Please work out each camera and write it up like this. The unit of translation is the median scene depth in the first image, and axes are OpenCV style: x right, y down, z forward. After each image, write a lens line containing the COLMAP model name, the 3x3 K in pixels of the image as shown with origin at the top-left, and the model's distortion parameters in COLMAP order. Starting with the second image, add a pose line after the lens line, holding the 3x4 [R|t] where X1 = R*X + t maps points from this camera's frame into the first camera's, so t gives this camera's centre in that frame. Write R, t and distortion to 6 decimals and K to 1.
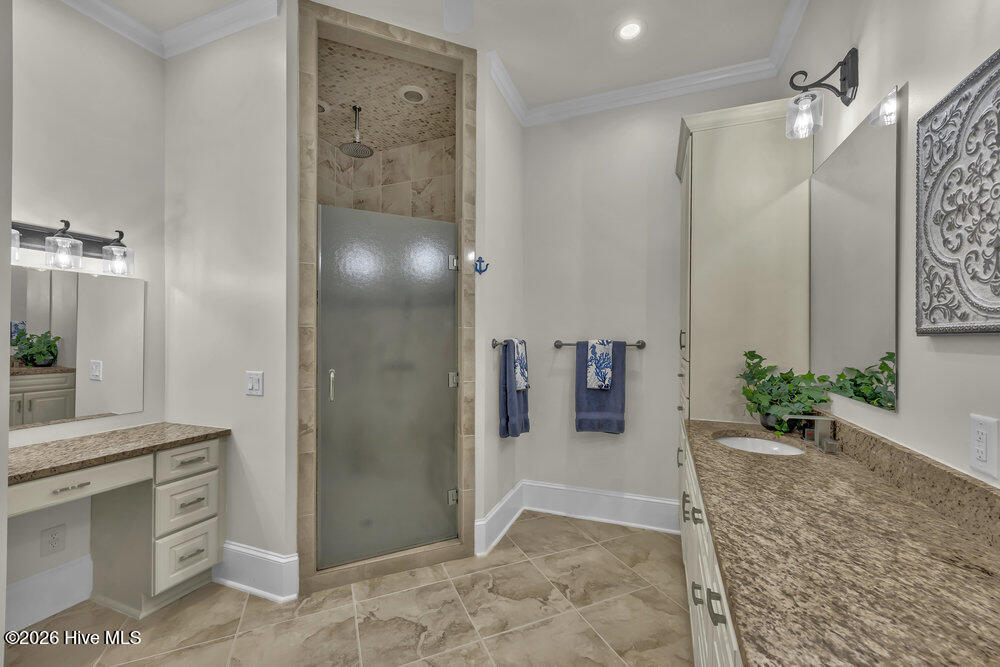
lens RADIAL K [[403.4, 0, 505.1], [0, 403.4, 339.2], [0, 0, 1]] dist [0.000069, -0.000206]
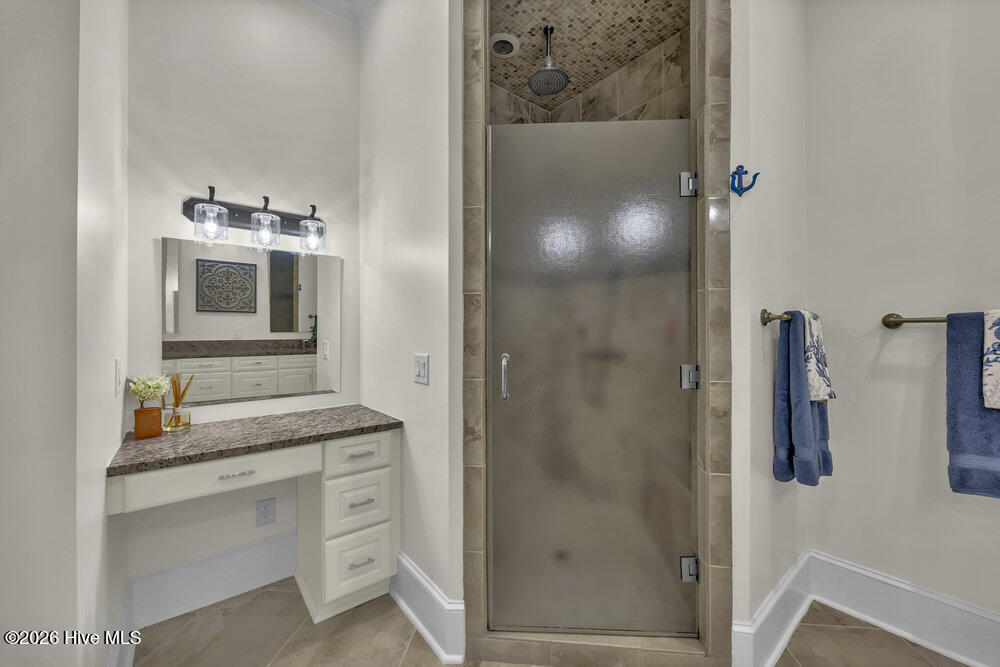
lens RADIAL K [[390.5, 0, 501.2], [0, 390.5, 329.9], [0, 0, 1]] dist [-0.004162, -0.000154]
pose [[0.865932, -0.005792, -0.500128, -0.091938], [0.003315, 0.999977, -0.005840, 0.037296], [0.500151, 0.003399, 0.865932, 0.401079]]
